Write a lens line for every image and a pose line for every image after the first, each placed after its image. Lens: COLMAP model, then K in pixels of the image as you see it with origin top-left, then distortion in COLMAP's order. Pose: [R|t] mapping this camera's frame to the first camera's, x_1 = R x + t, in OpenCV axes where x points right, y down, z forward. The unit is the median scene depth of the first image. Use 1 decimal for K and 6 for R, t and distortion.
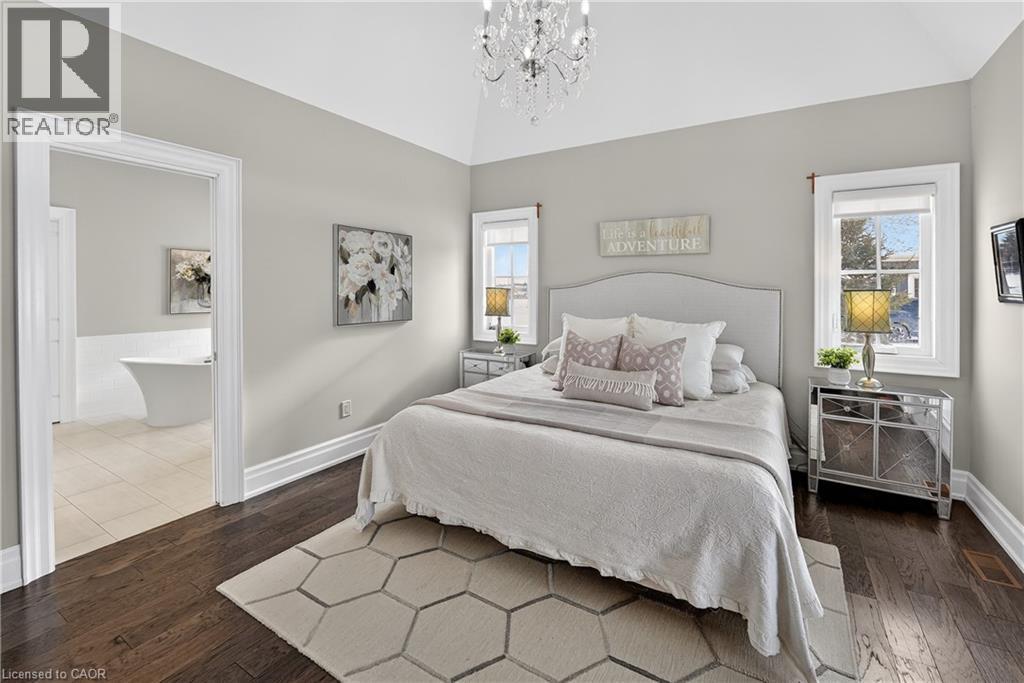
lens RADIAL K [[439.8, 0, 513.3], [0, 439.8, 286.8], [0, 0, 1]] dist [0.001295, 0.000028]
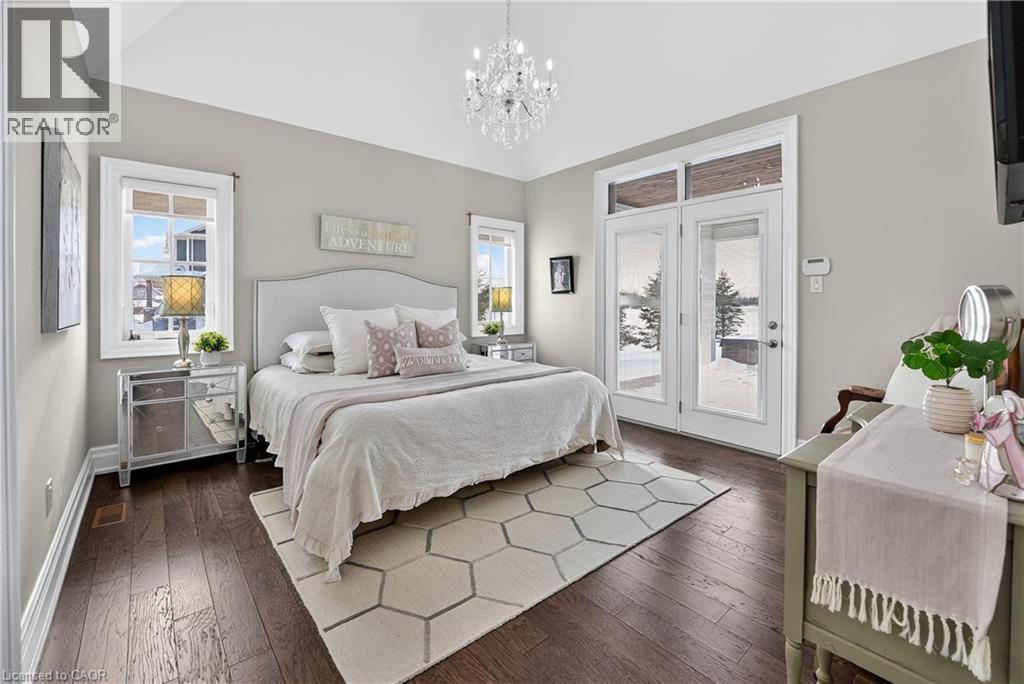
lens RADIAL K [[445.1, 0, 515.4], [0, 445.1, 301.0], [0, 0, 1]] dist [-0.001818, -0.000294]
pose [[0.312570, 0.001255, 0.949894, -0.781678], [-0.002931, 0.999996, -0.000357, 0.057477], [-0.949890, -0.002673, 0.312572, 0.371838]]
